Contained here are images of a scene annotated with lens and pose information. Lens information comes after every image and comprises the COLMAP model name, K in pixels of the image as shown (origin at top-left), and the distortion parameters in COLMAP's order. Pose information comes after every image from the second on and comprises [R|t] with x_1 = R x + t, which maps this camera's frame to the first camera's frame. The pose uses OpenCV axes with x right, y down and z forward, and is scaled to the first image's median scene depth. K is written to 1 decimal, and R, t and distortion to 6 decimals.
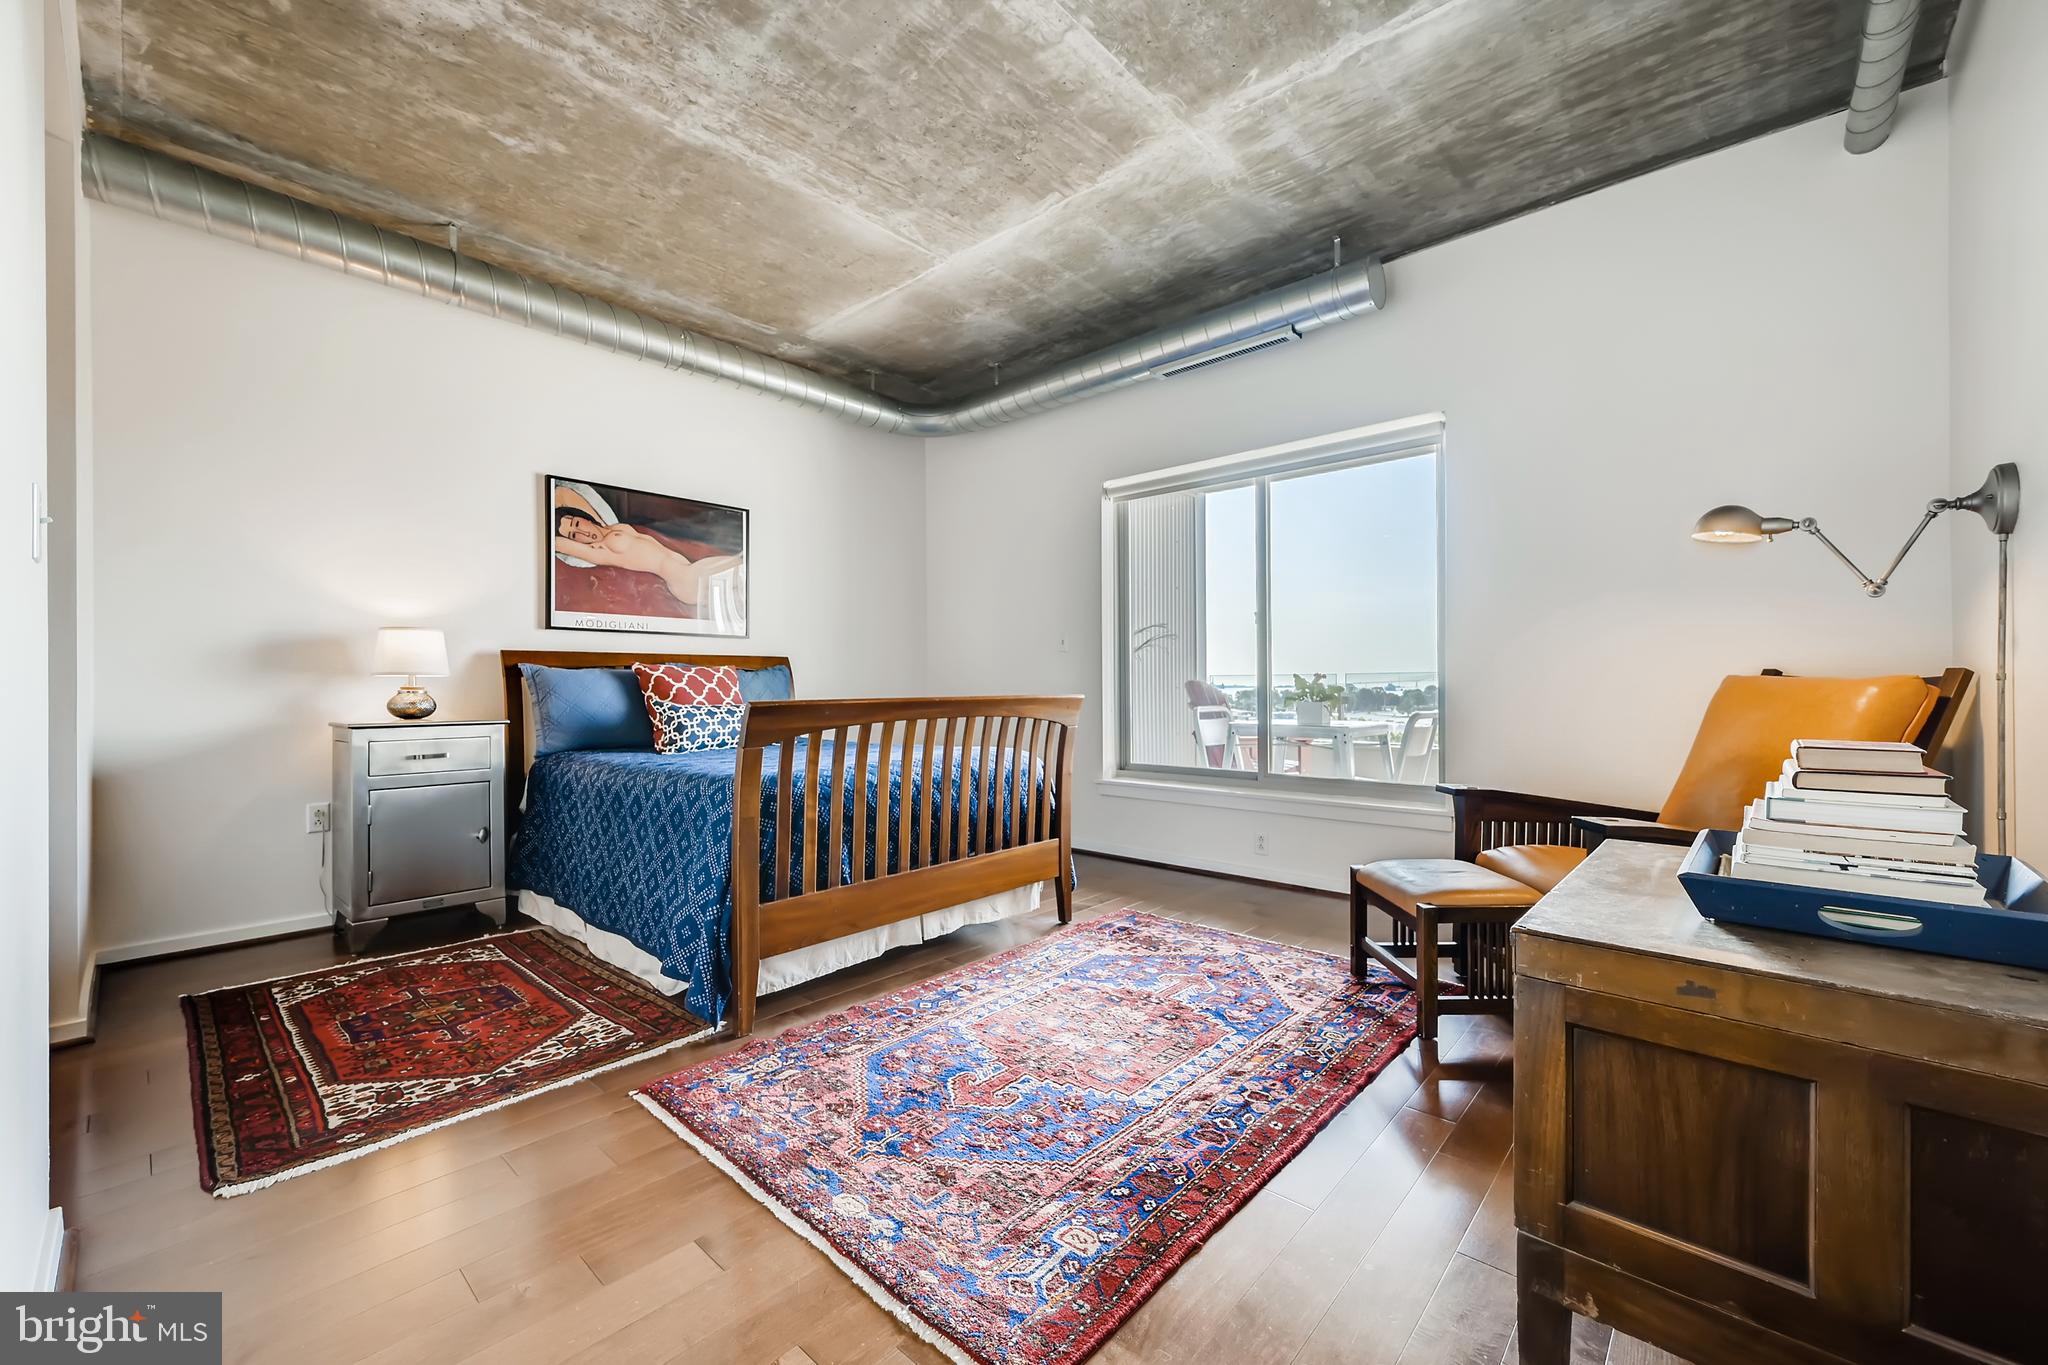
lens RADIAL K [[817.1, 0, 1024.0], [0, 817.1, 682.5], [0, 0, 1]] dist [0.000585, -0.000573]
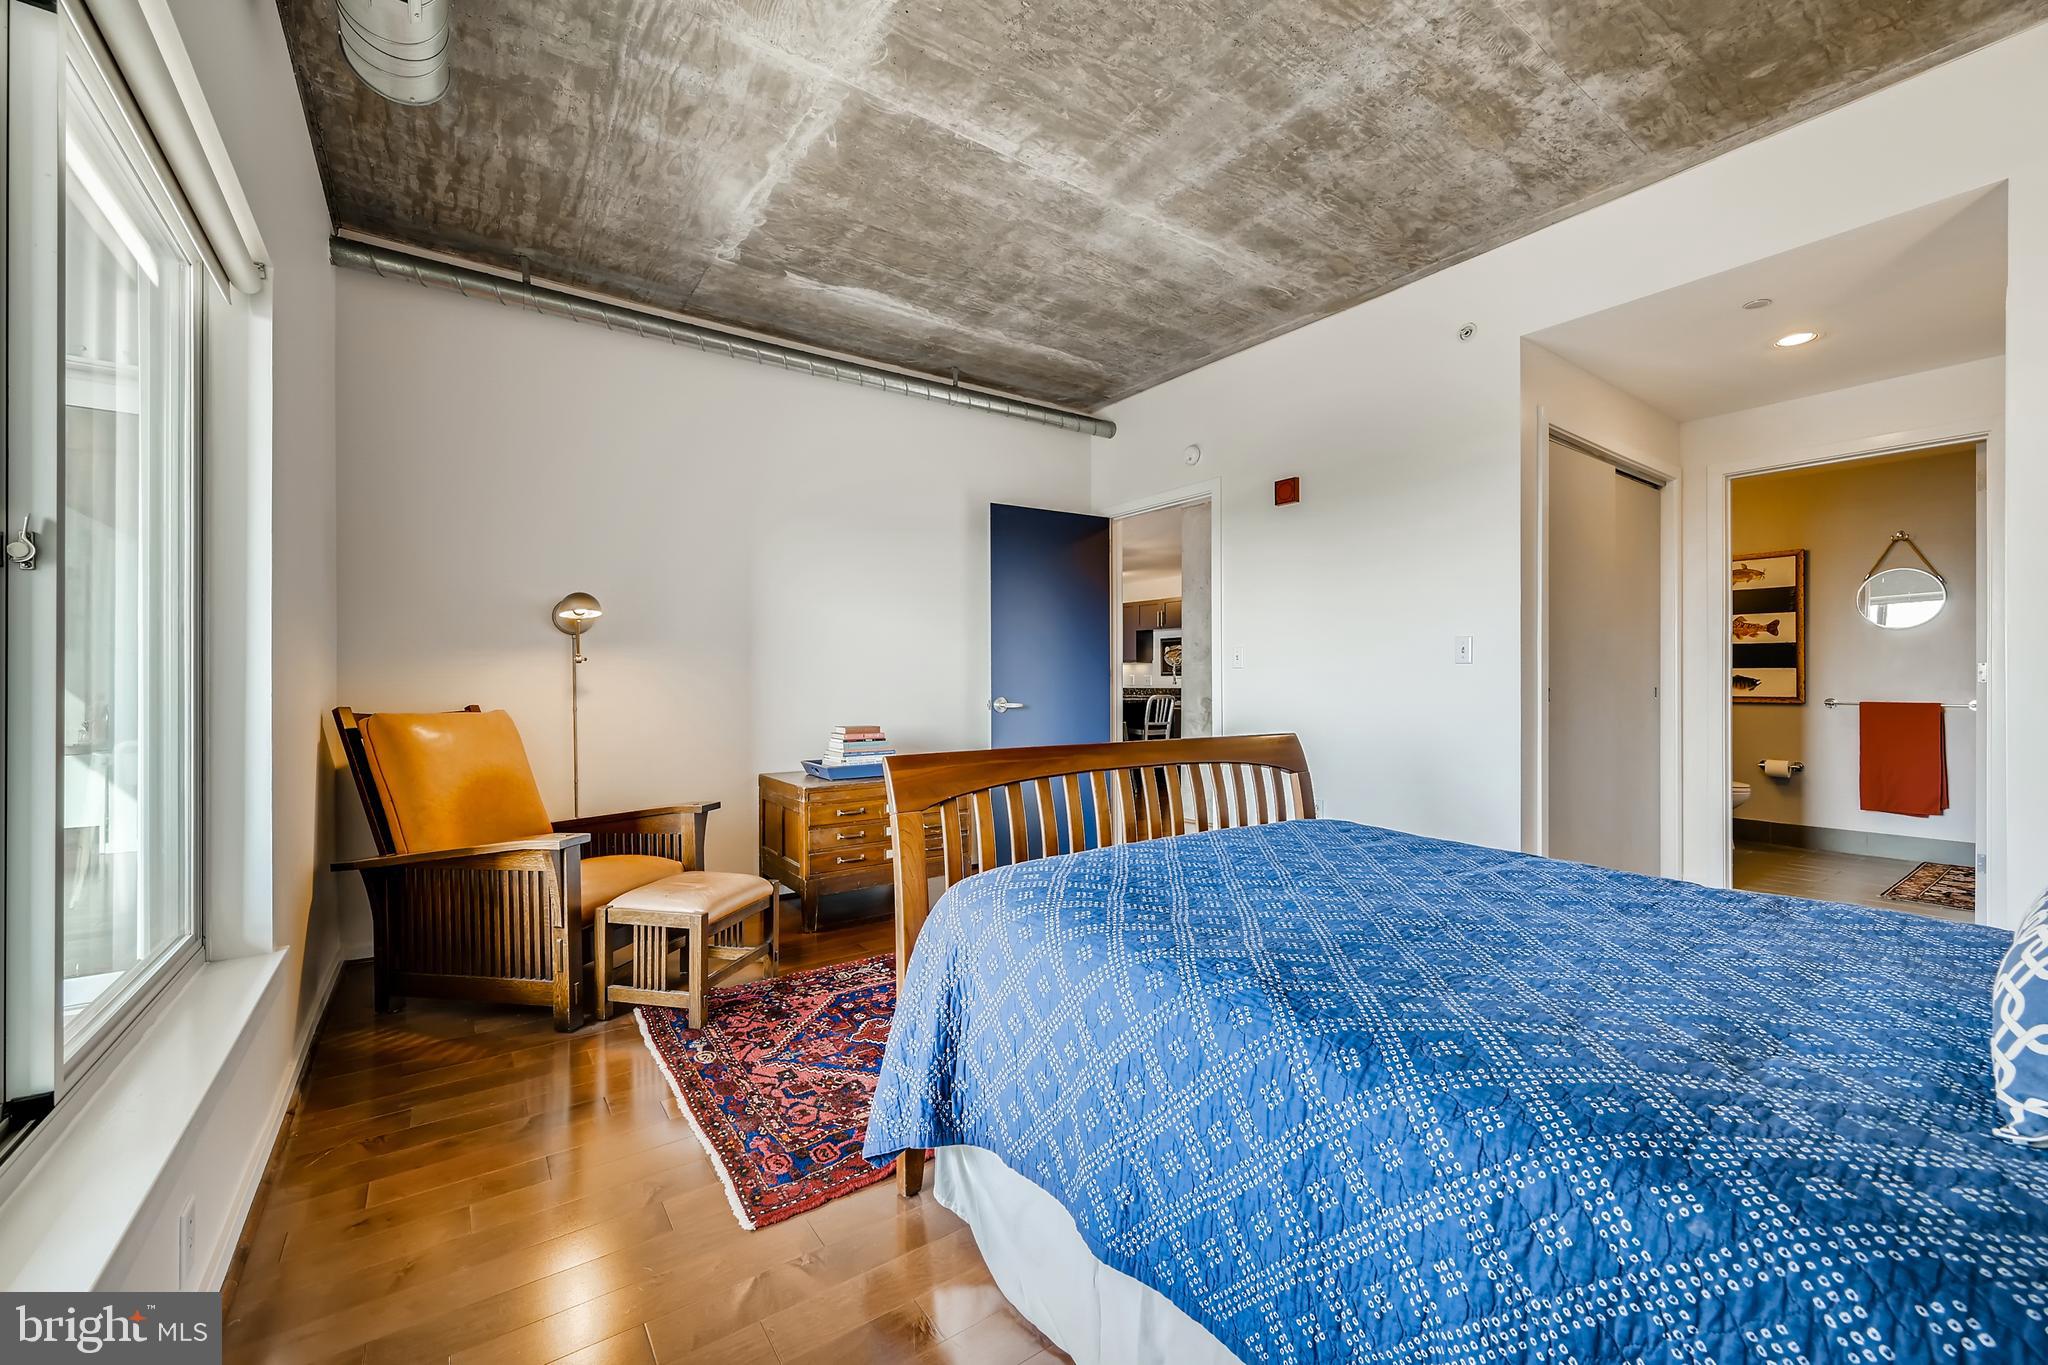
lens RADIAL K [[817.1, 0, 1024.0], [0, 817.1, 682.5], [0, 0, 1]] dist [0.000585, -0.000573]
pose [[-0.979224, 0.005294, 0.202710, -0.170993], [0.005525, 0.999985, 0.000571, -0.047865], [-0.202704, 0.001679, -0.979239, 1.976384]]
